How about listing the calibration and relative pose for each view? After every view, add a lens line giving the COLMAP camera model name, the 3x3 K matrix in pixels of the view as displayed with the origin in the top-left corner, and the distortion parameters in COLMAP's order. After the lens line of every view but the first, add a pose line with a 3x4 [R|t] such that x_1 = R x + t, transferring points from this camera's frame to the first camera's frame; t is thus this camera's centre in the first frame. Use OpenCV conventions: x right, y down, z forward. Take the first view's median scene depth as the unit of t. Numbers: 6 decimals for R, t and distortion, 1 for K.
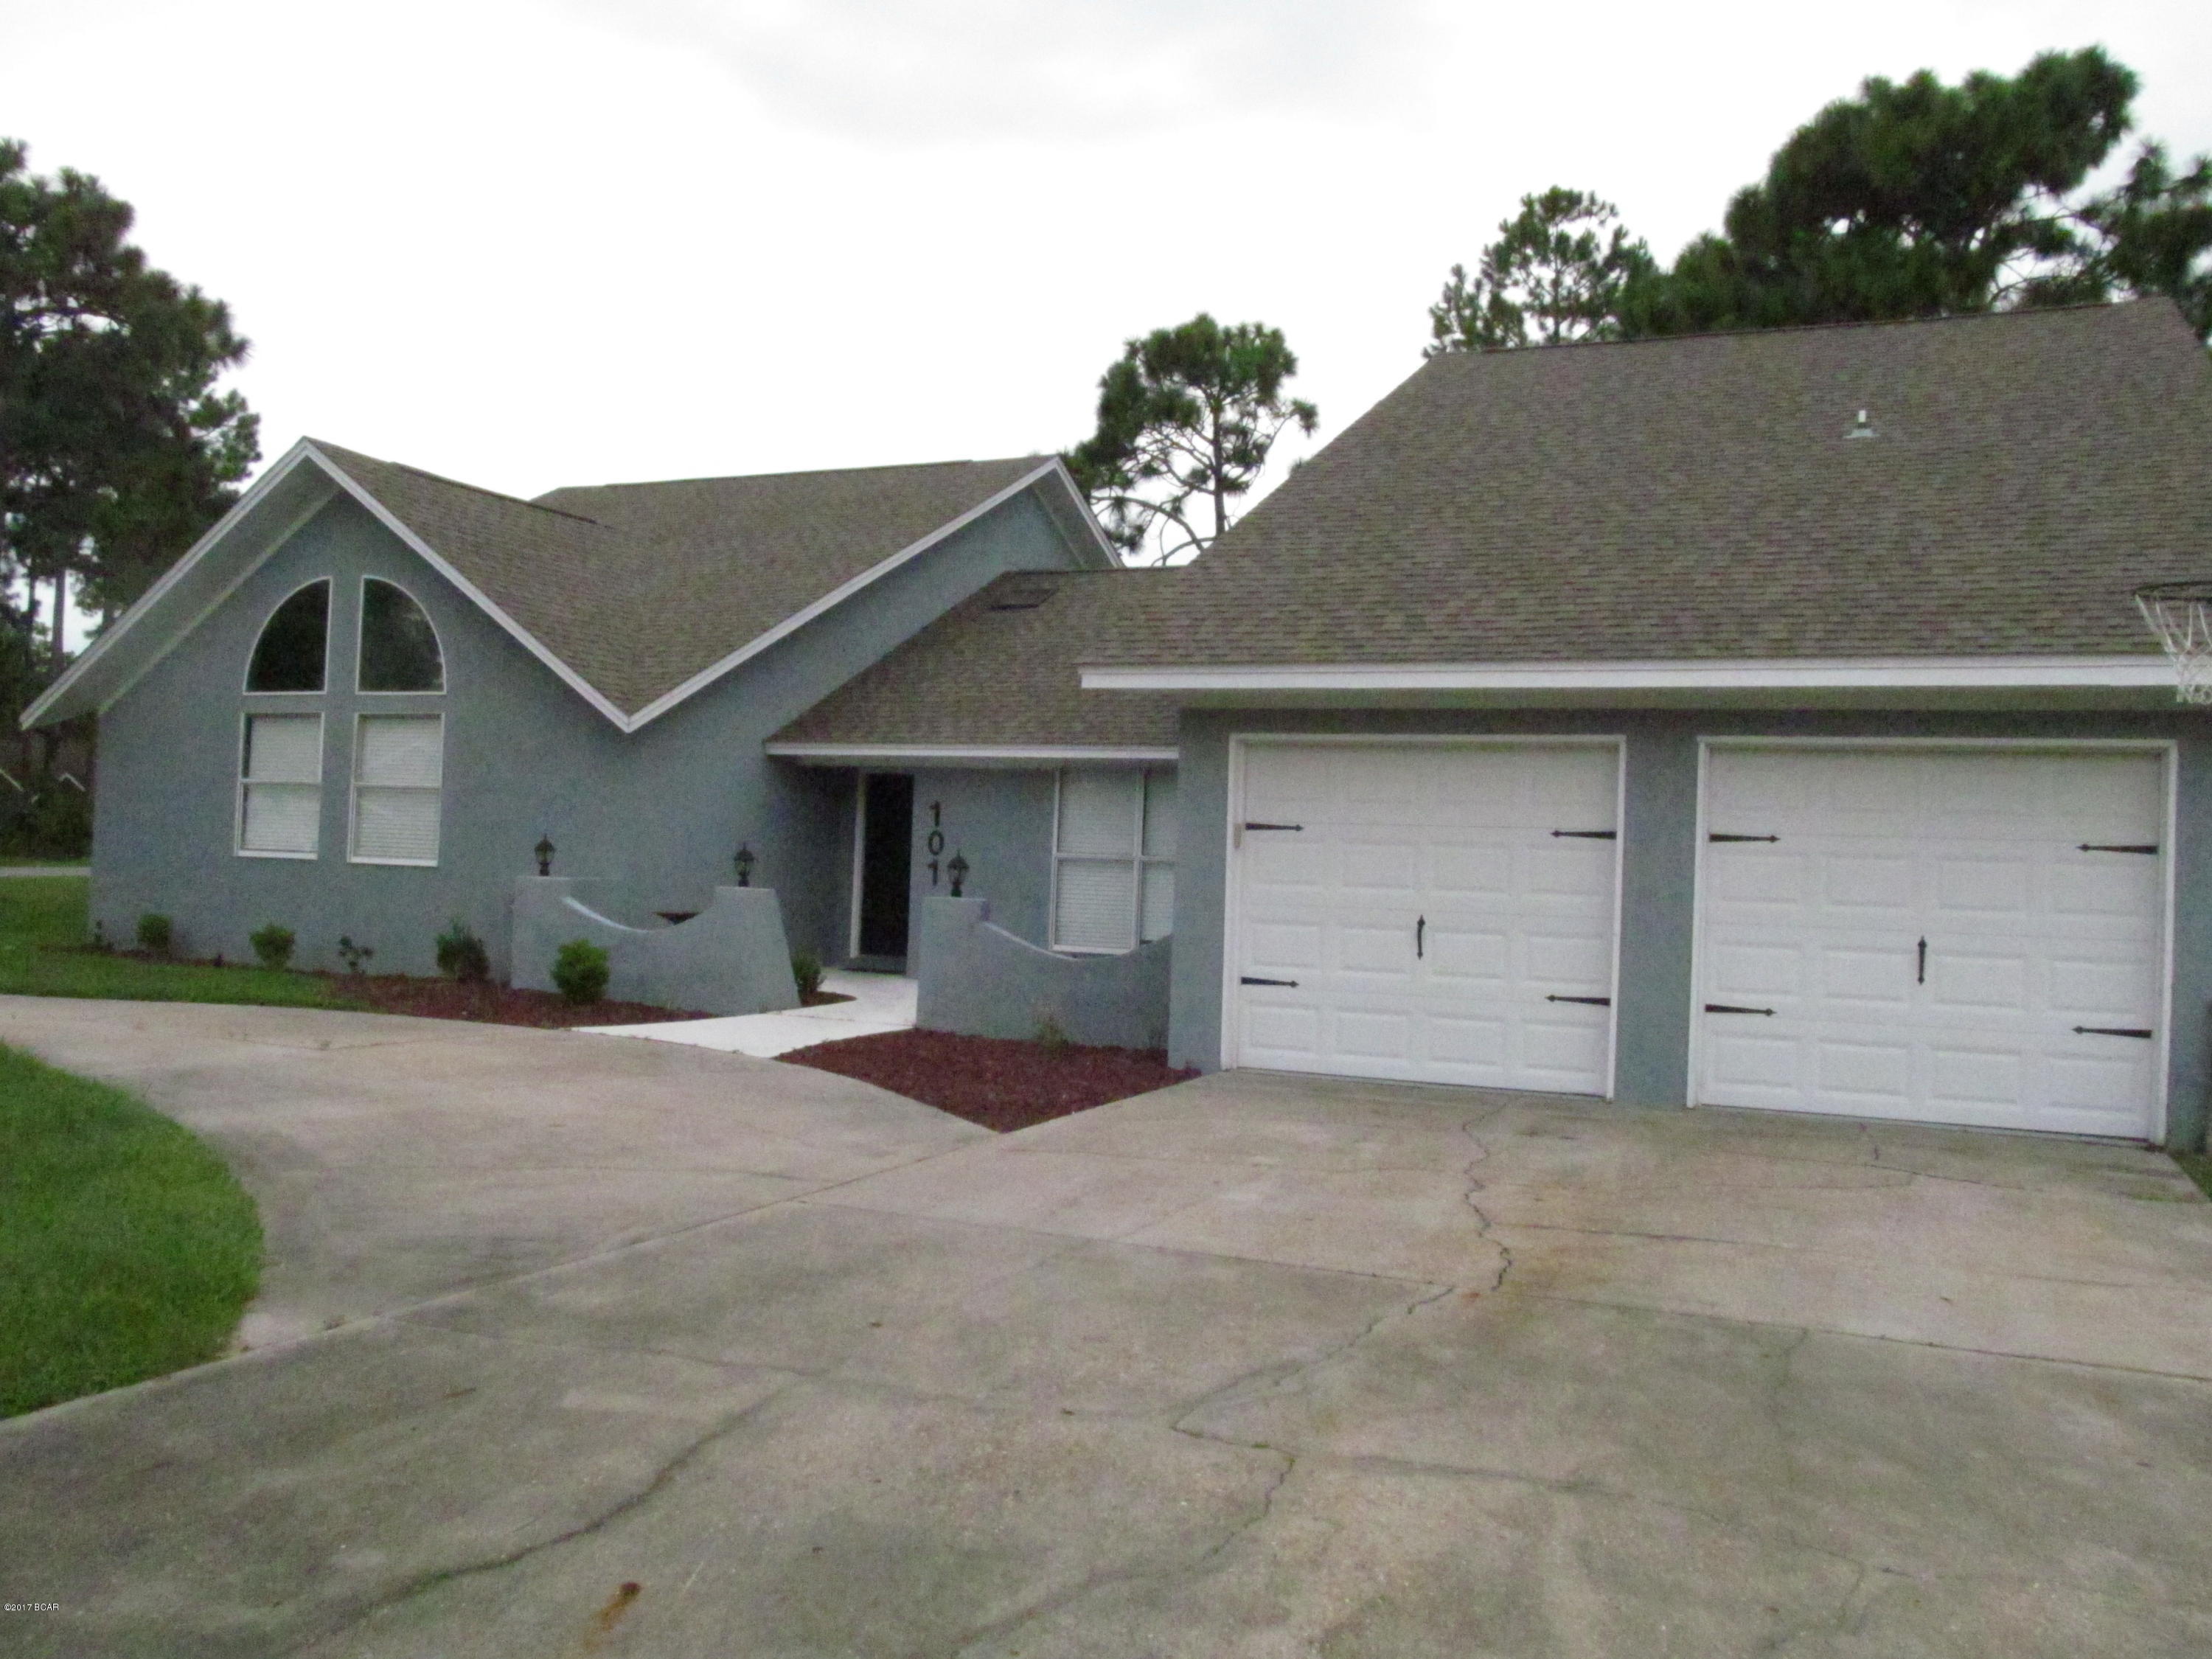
lens RADIAL K [[1823.5, 0, 1105.0], [0, 1823.5, 841.9], [0, 0, 1]] dist [-0.065985, 0.025436]
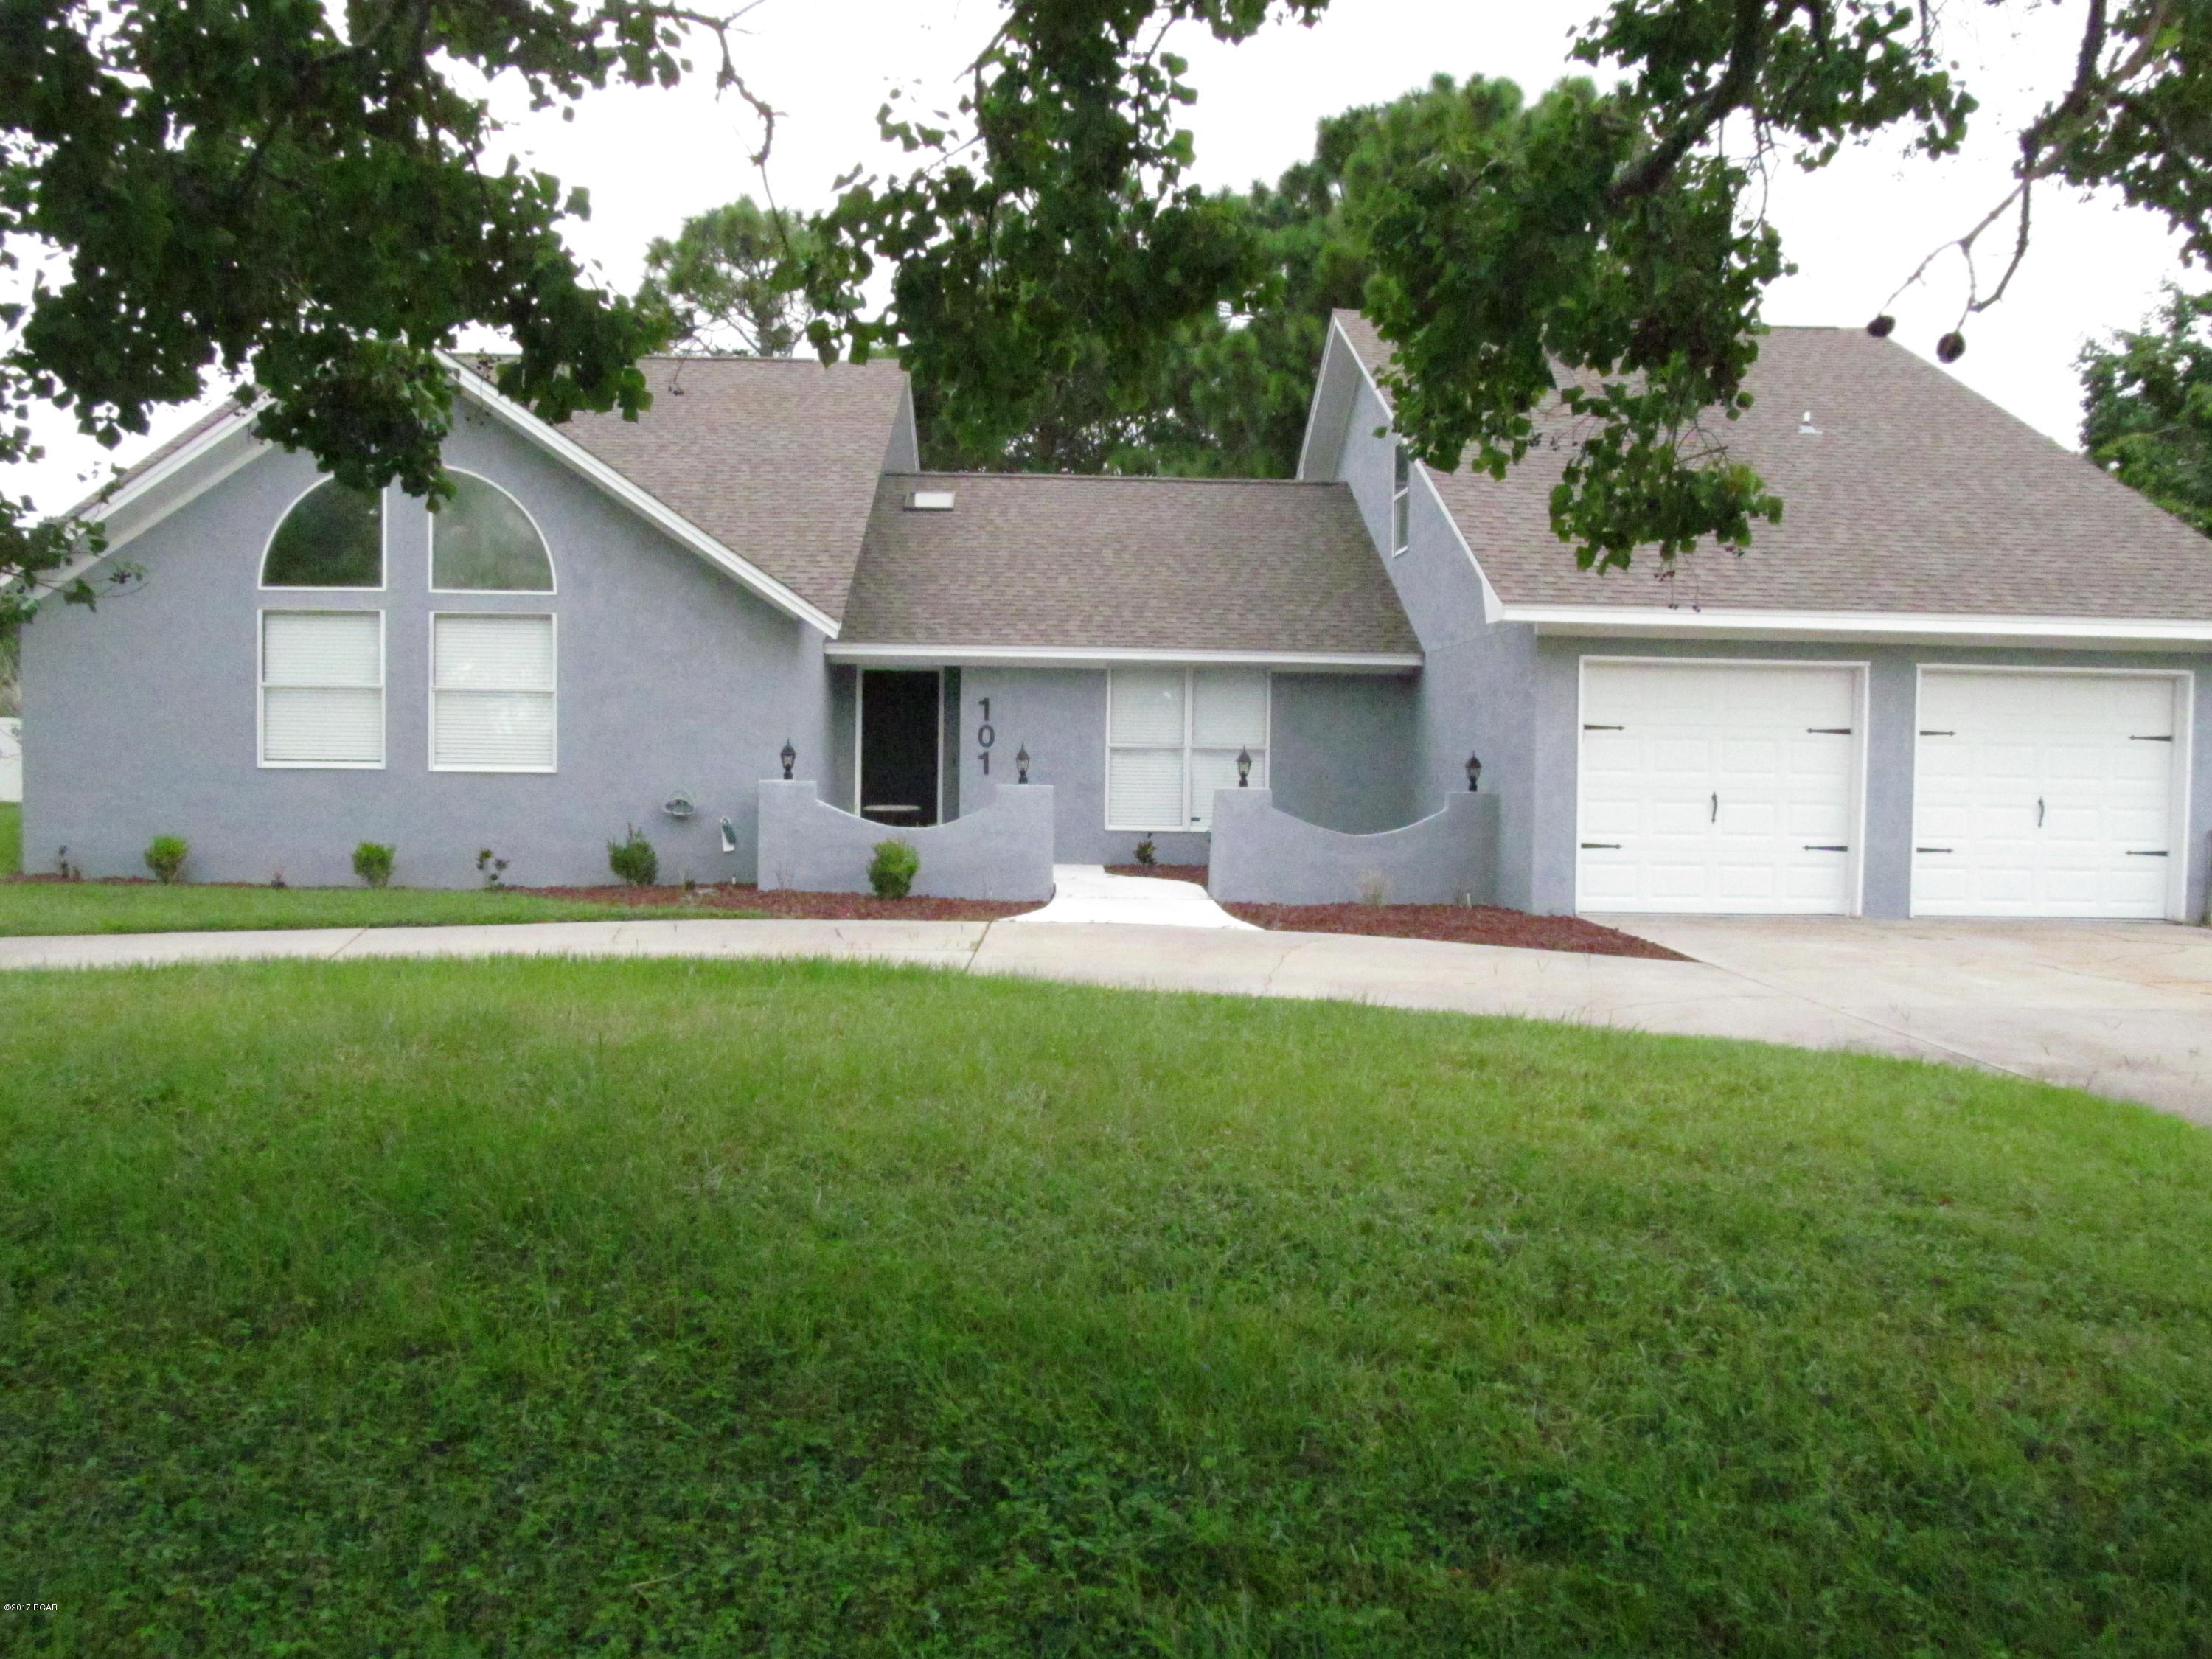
lens RADIAL K [[1823.5, 0, 1094.5], [0, 1823.5, 819.1], [0, 0, 1]] dist [-0.065985, 0.025436]
pose [[0.895245, -0.041469, 0.443641, -0.553576], [0.012606, 0.997618, 0.067814, -0.024359], [-0.445397, -0.055118, 0.893635, -0.003025]]
